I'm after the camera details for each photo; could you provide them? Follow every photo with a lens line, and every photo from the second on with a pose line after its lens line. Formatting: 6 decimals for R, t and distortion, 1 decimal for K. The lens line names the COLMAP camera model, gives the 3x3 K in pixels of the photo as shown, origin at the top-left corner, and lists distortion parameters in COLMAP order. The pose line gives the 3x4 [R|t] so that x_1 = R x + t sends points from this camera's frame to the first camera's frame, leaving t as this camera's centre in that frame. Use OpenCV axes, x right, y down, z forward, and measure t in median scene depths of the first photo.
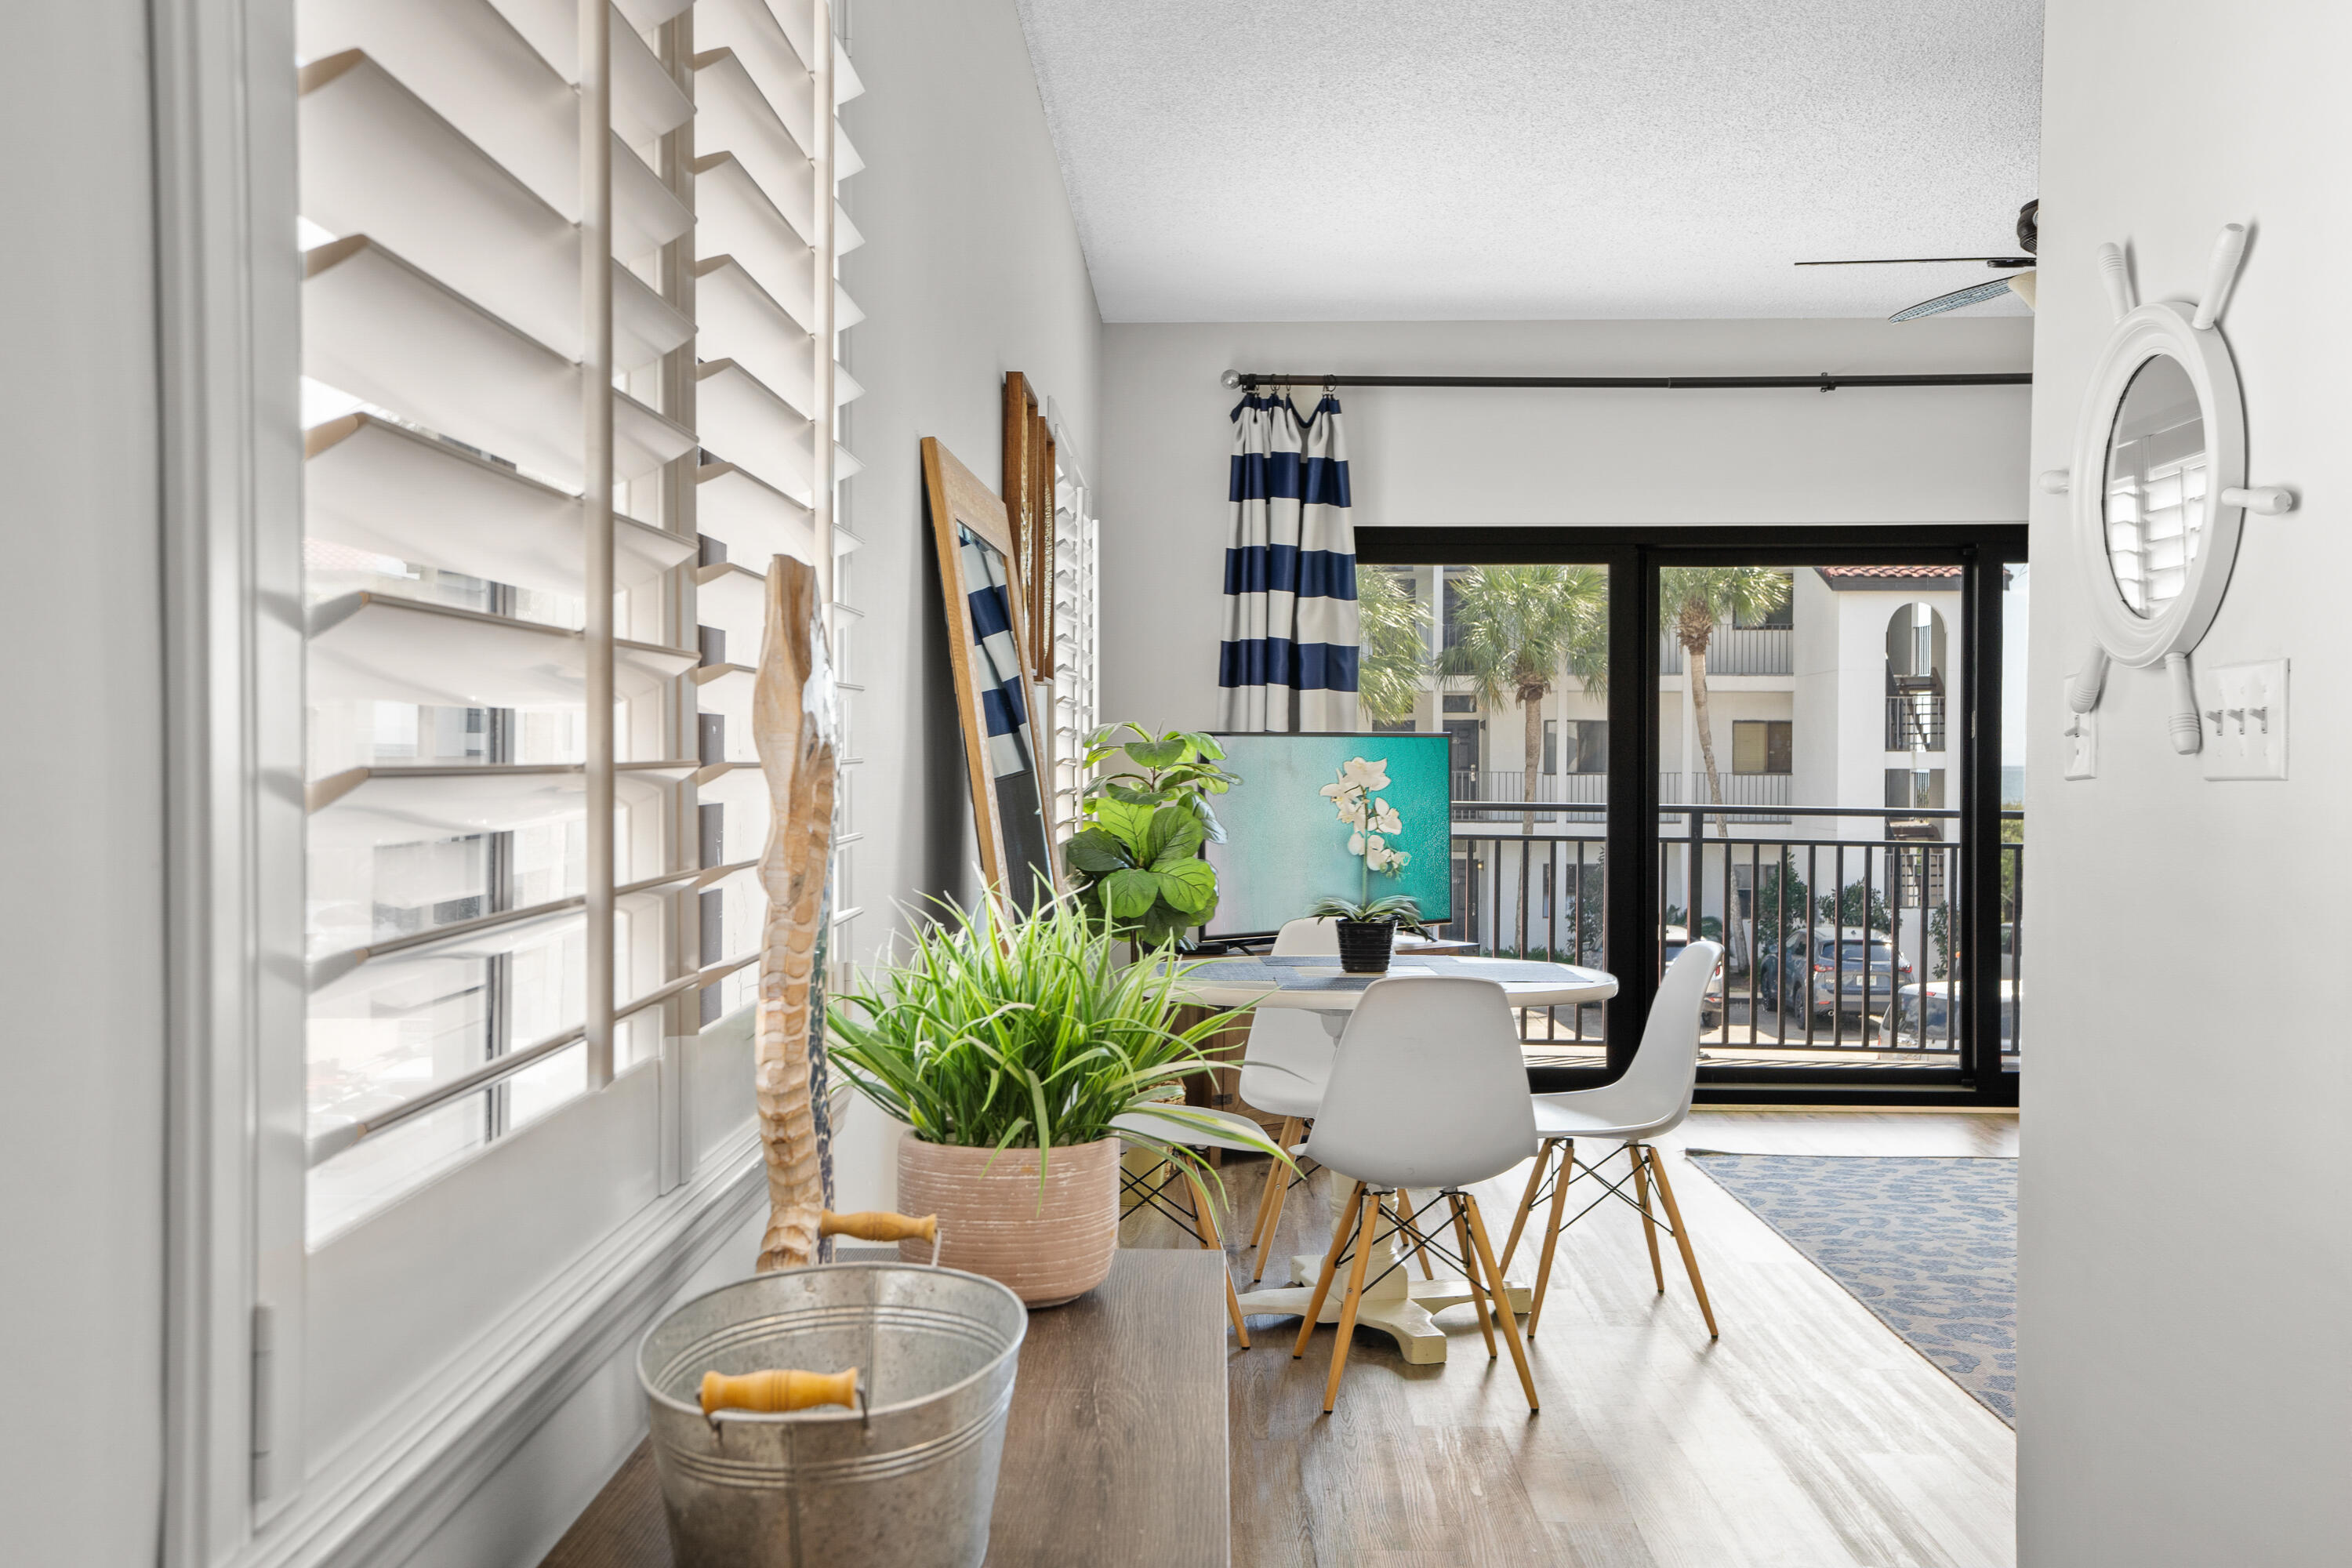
lens RADIAL K [[2245.8, 0, 1156.9], [0, 2245.8, 795.0], [0, 0, 1]] dist [0.047591, 0.000000]
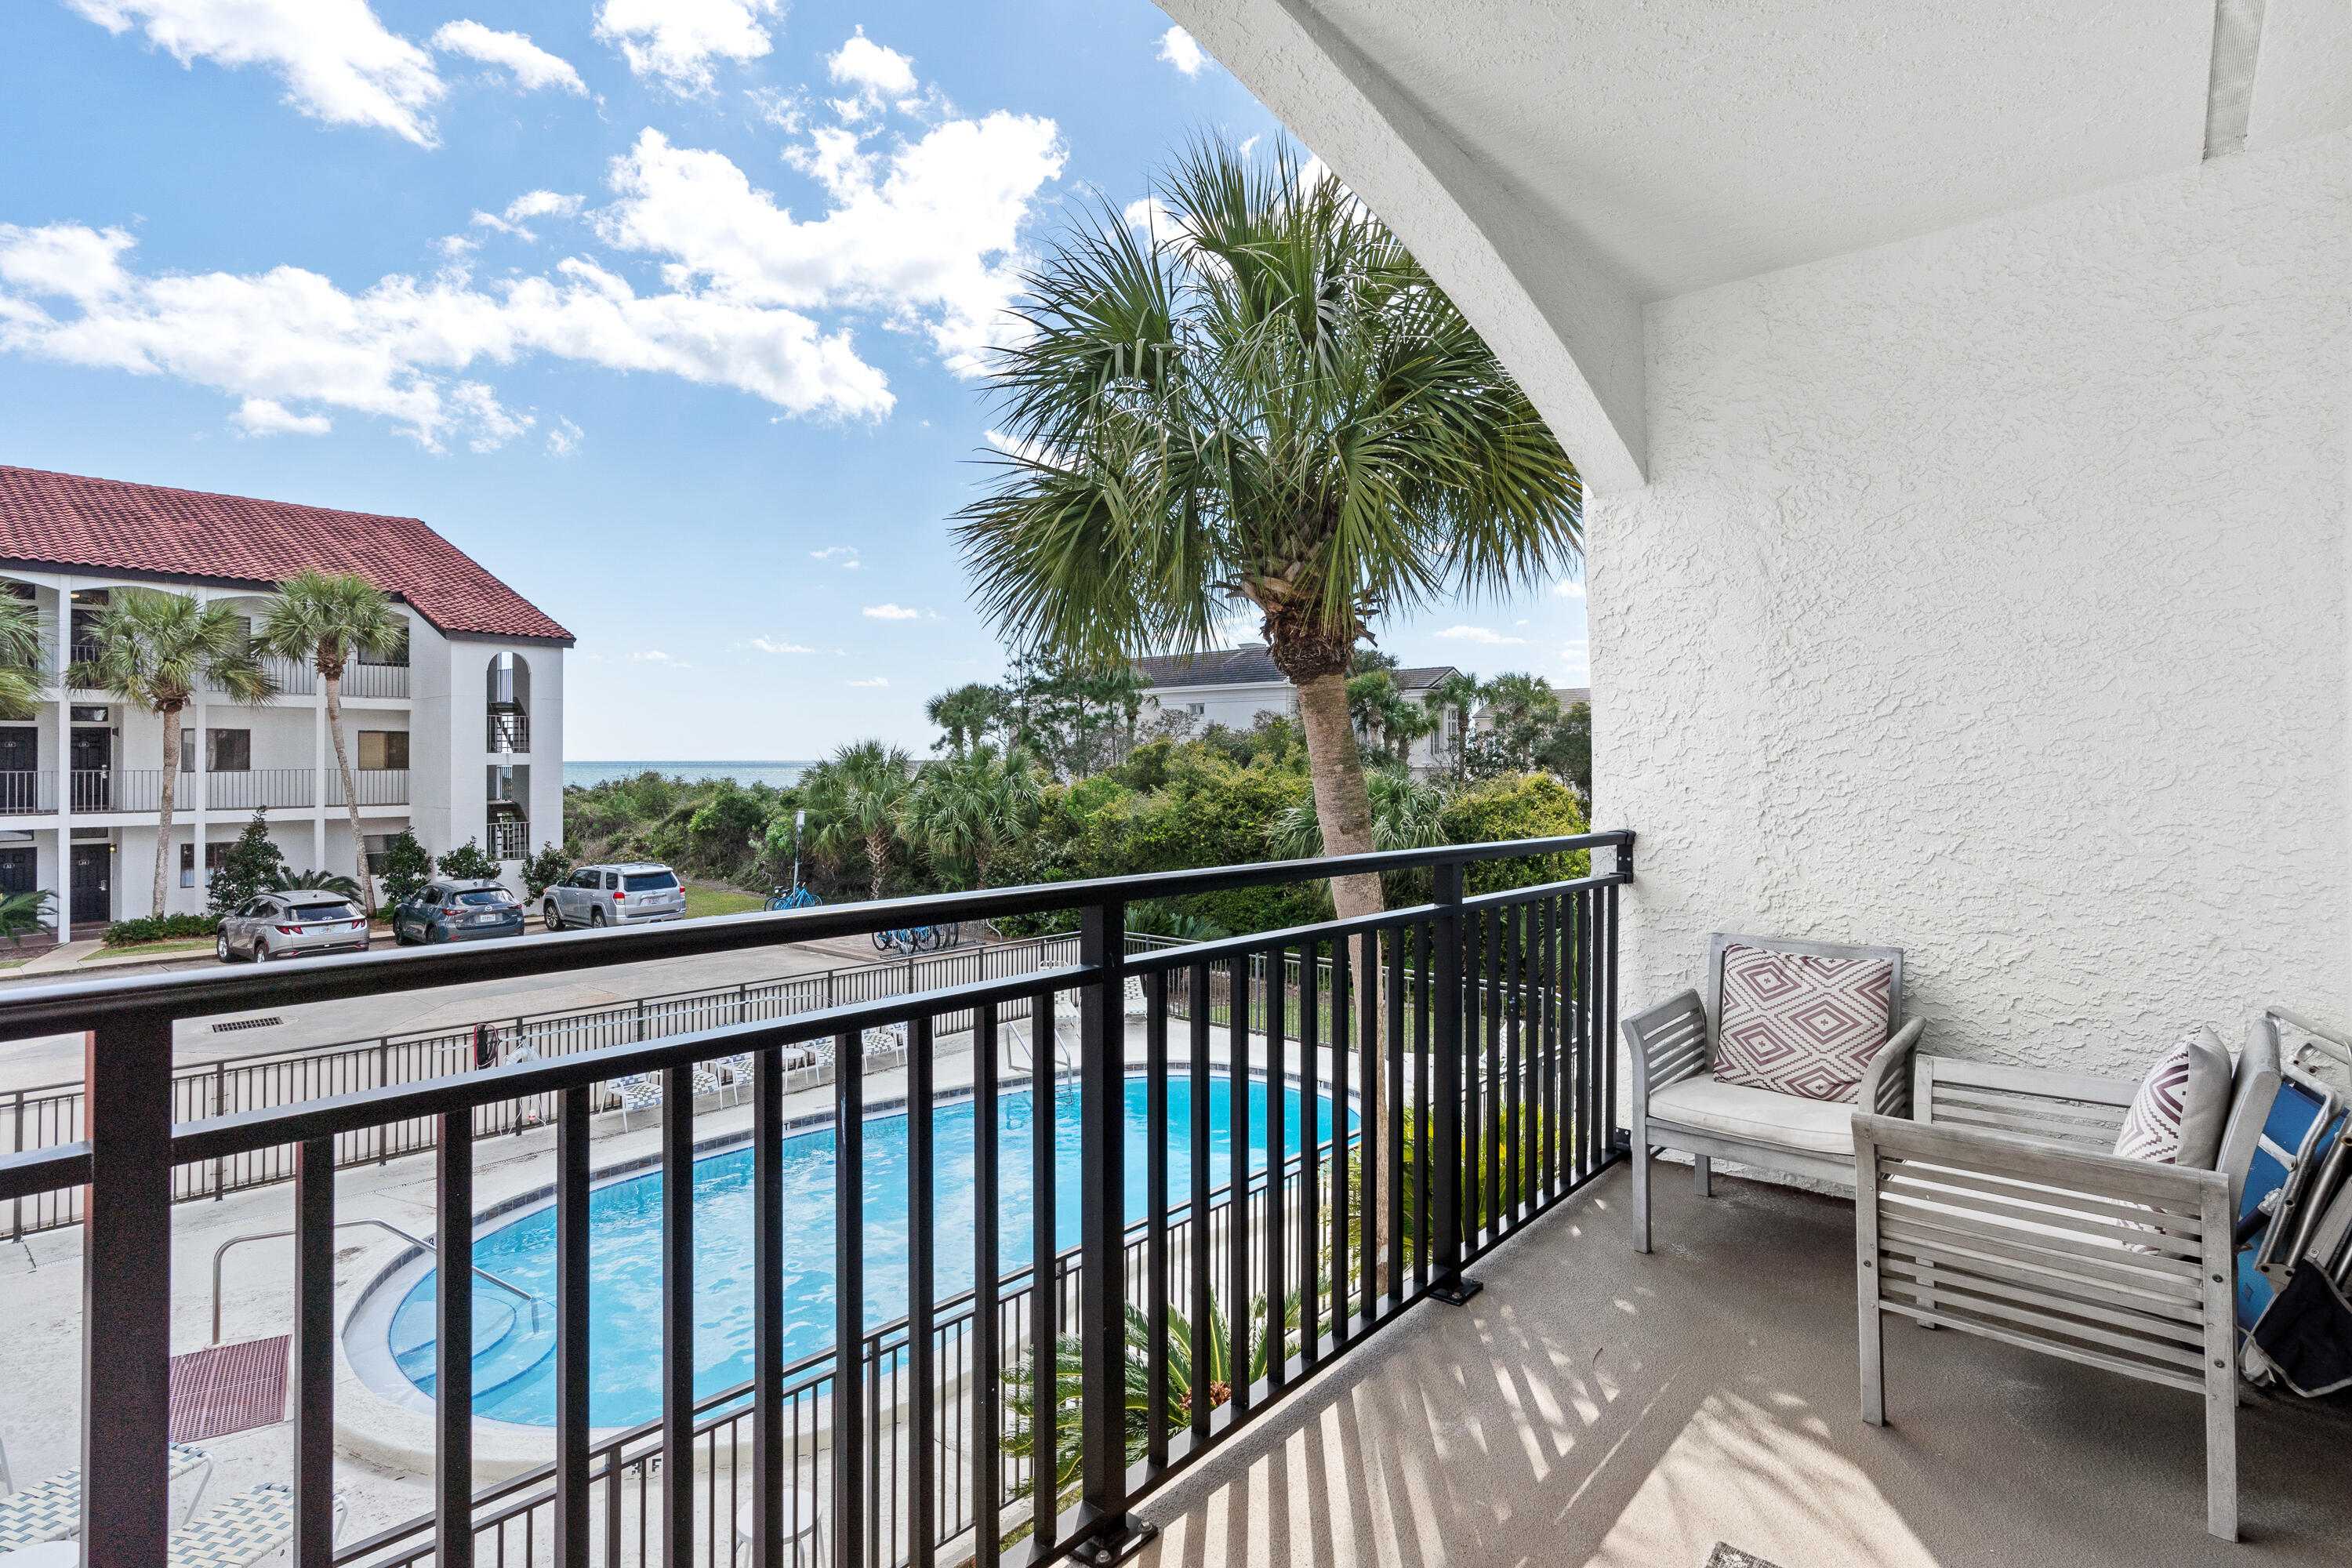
lens RADIAL K [[1174.9, 0, 1148.7], [0, 1174.9, 747.7], [0, 0, 1]] dist [-0.005246, 0.004389]
pose [[0.640609, 0.001518, 0.767866, 0.107231], [0.016710, 0.999734, -0.015916, -0.019463], [-0.767685, 0.023027, 0.640413, 1.076104]]
